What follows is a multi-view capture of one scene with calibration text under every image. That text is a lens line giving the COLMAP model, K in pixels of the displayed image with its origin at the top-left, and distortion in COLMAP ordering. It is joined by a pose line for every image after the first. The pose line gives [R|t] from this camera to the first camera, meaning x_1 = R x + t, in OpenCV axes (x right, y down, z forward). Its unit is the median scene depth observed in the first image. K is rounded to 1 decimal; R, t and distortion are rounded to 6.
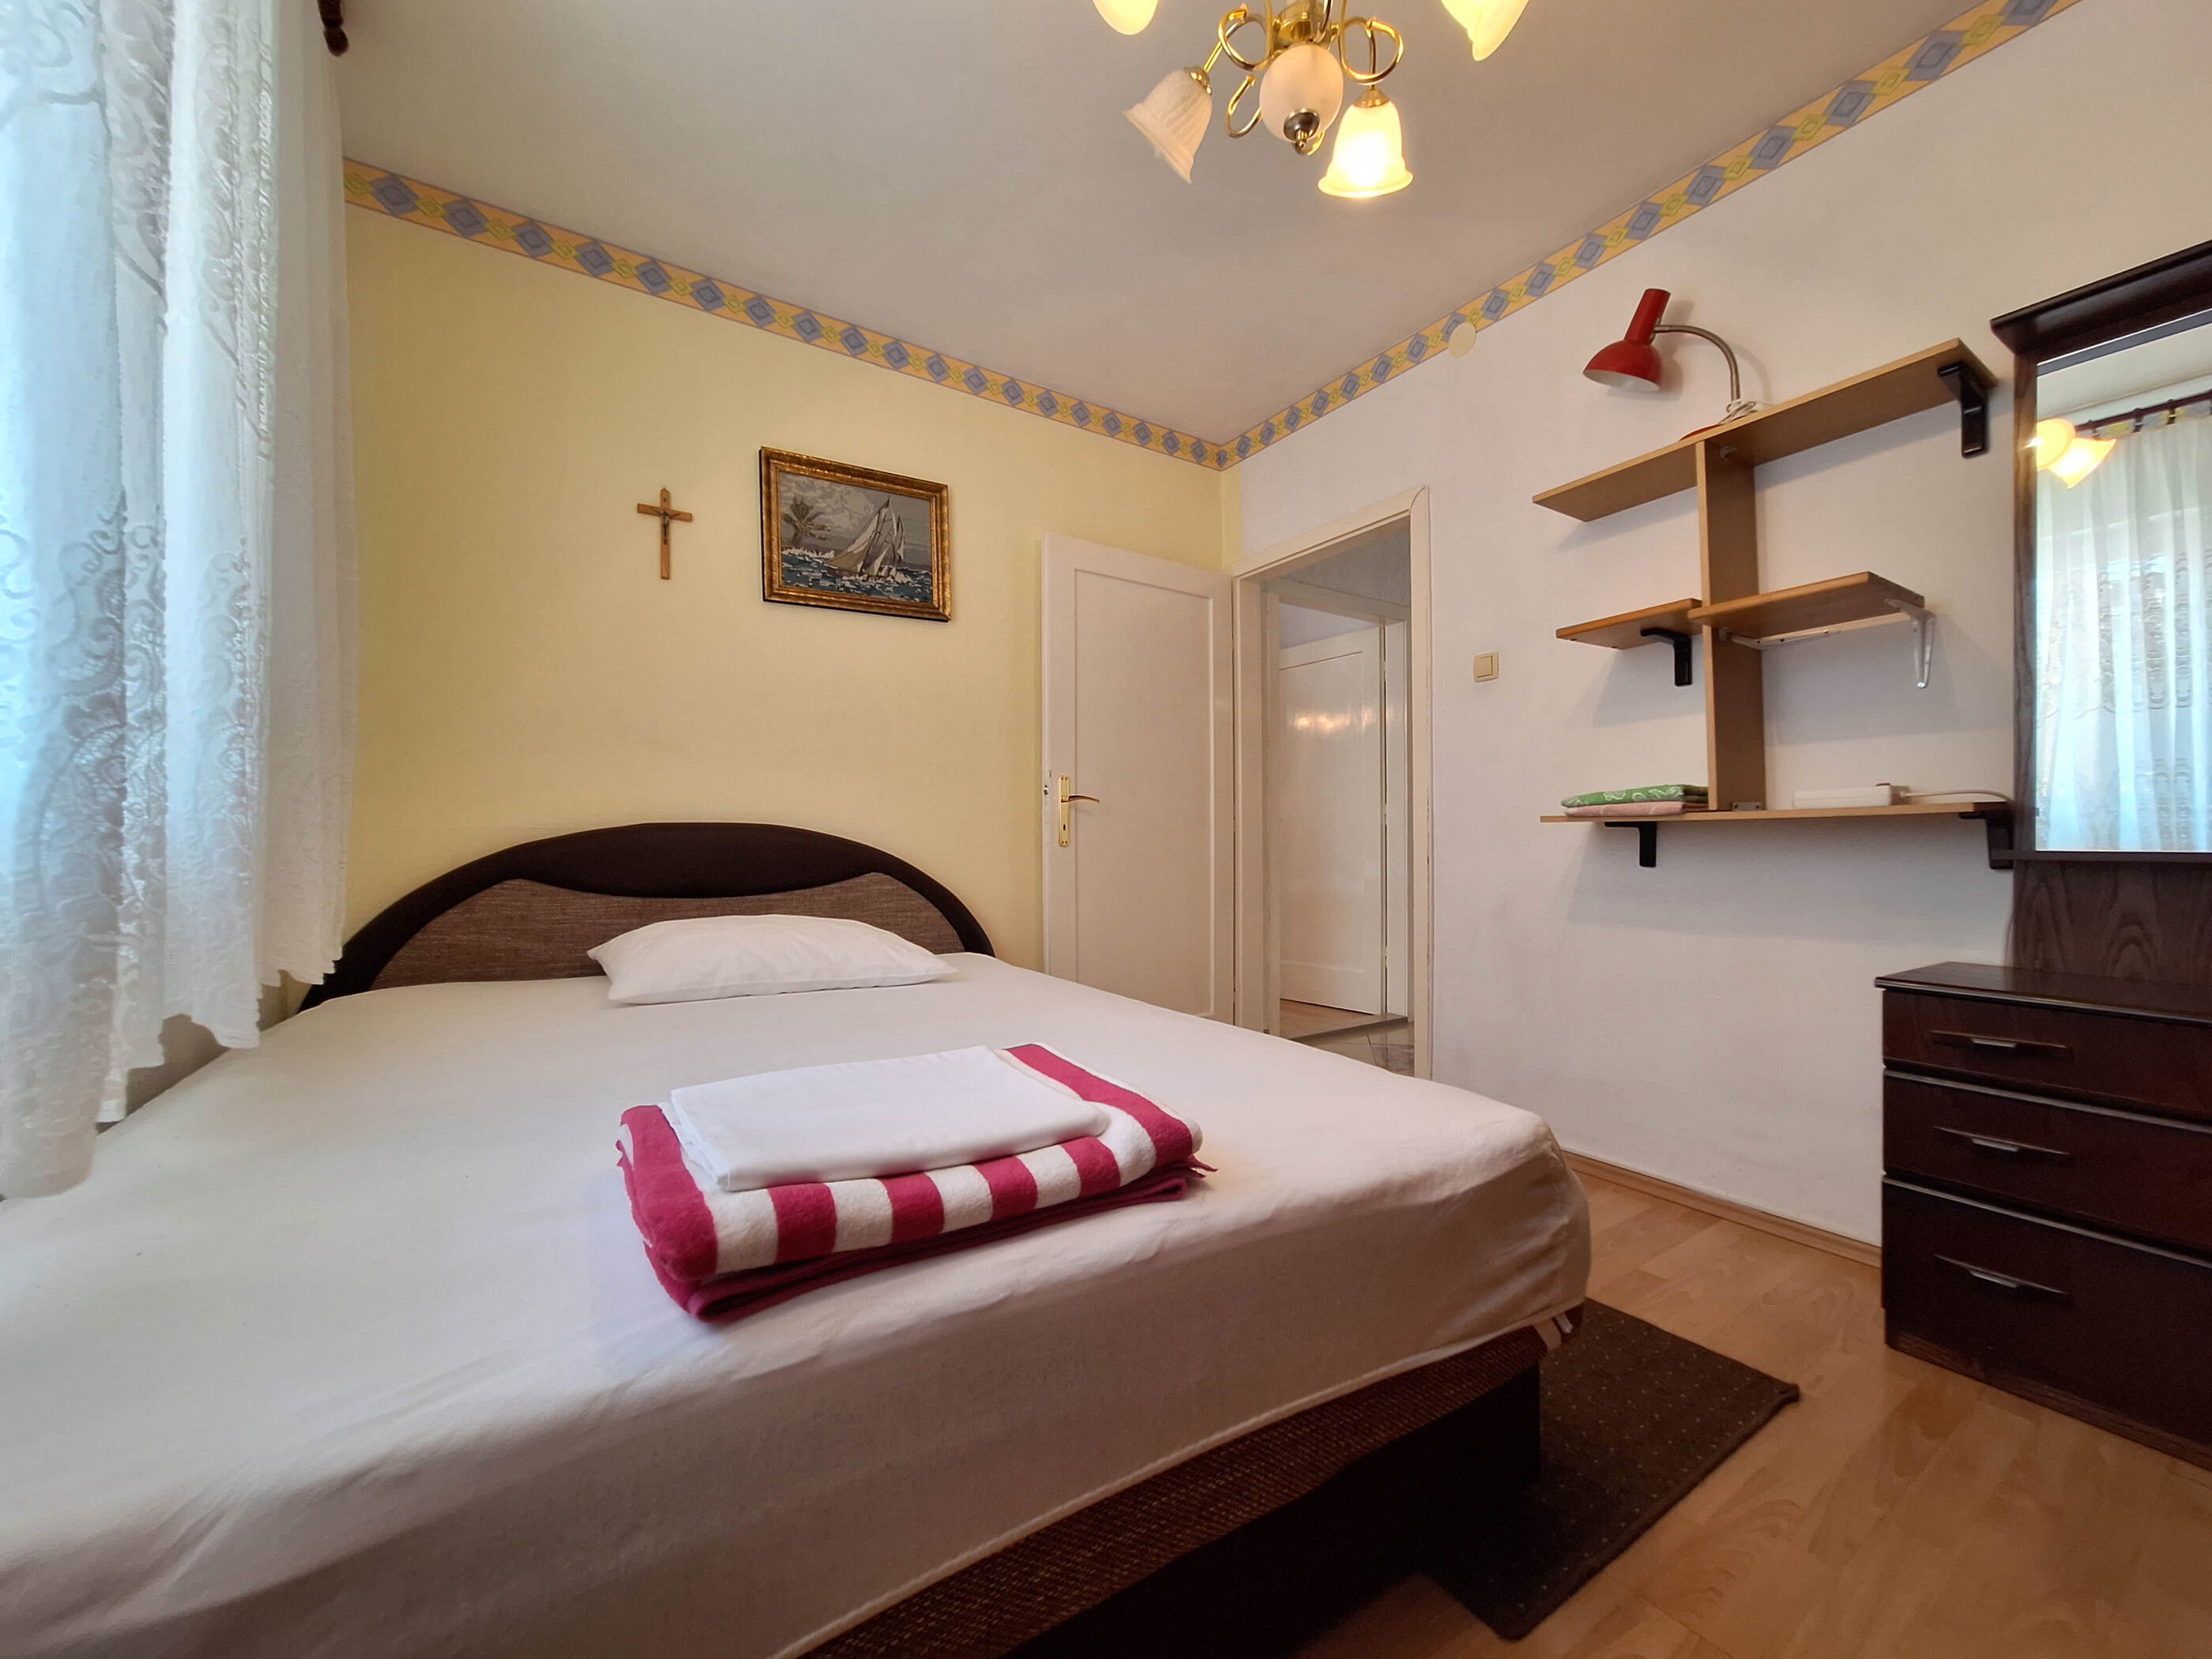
lens RADIAL K [[877.6, 0, 1126.7], [0, 877.6, 831.7], [0, 0, 1]] dist [-0.001885, 0.000174]
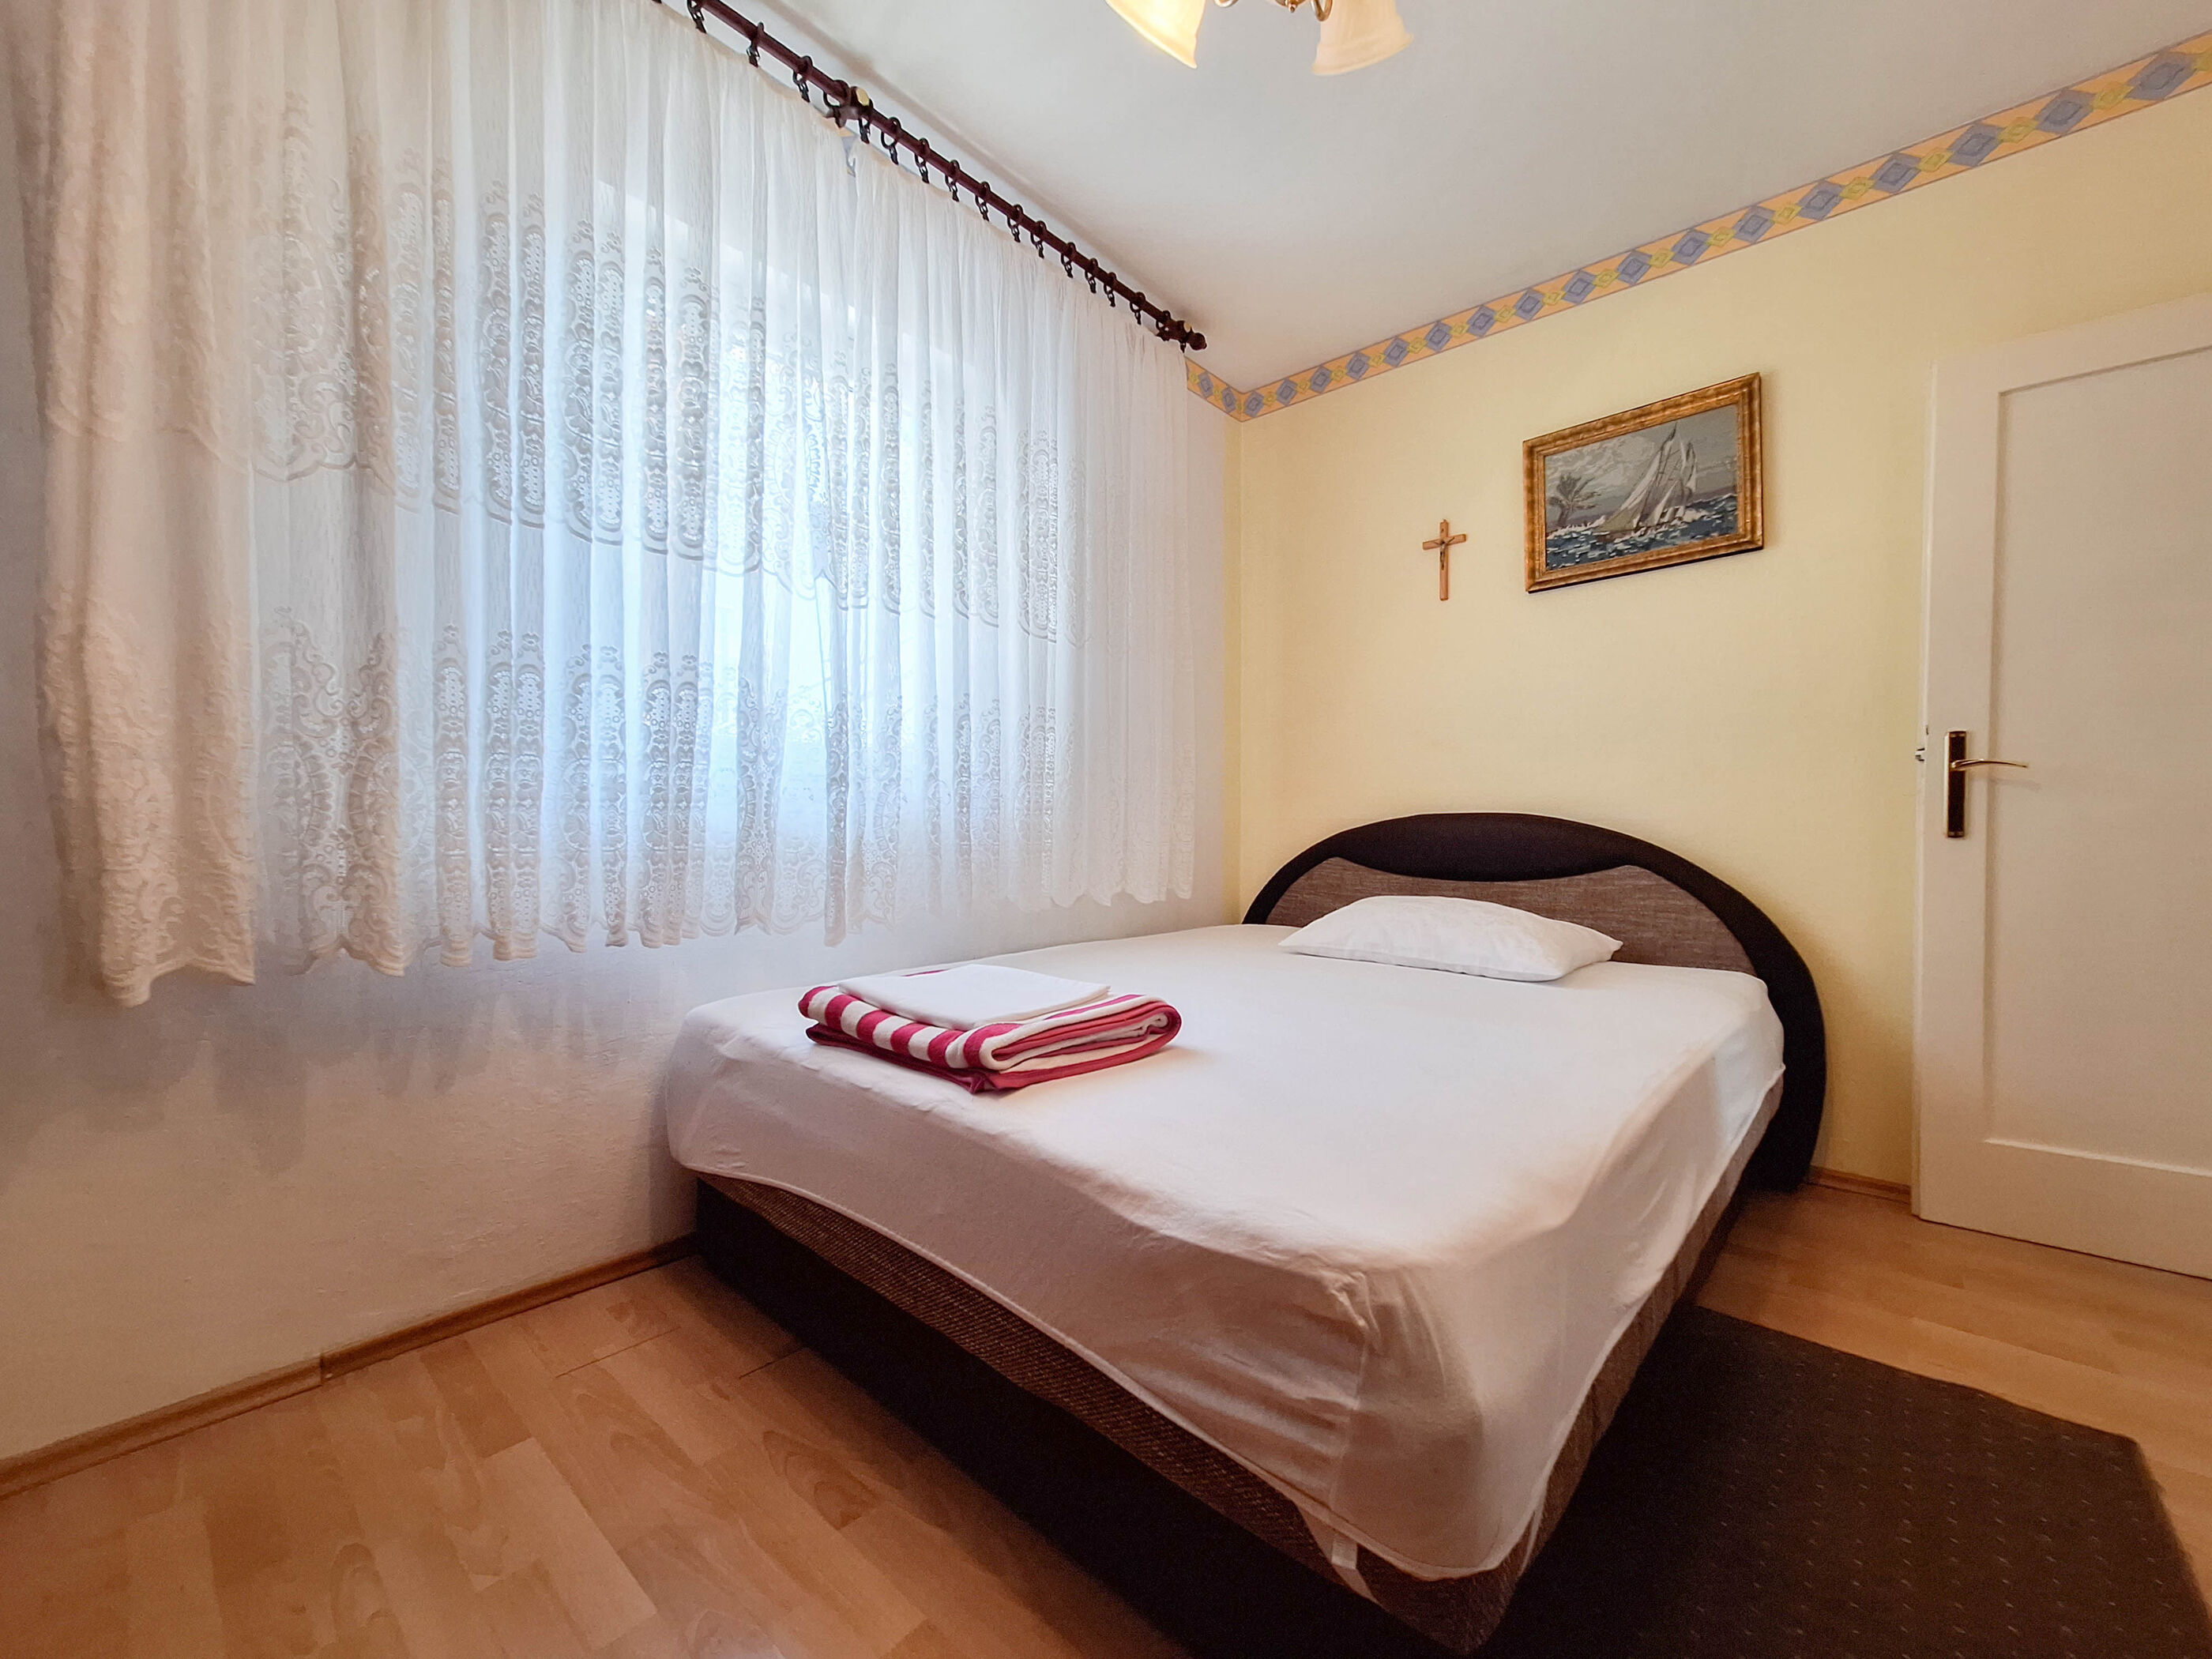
lens RADIAL K [[877.6, 0, 1123.7], [0, 877.6, 848.1], [0, 0, 1]] dist [-0.001885, 0.000174]
pose [[0.269202, 0.021317, -0.962848, 0.432462], [0.007125, 0.999684, 0.024124, 0.003636], [0.963057, -0.013354, 0.268965, 0.265931]]
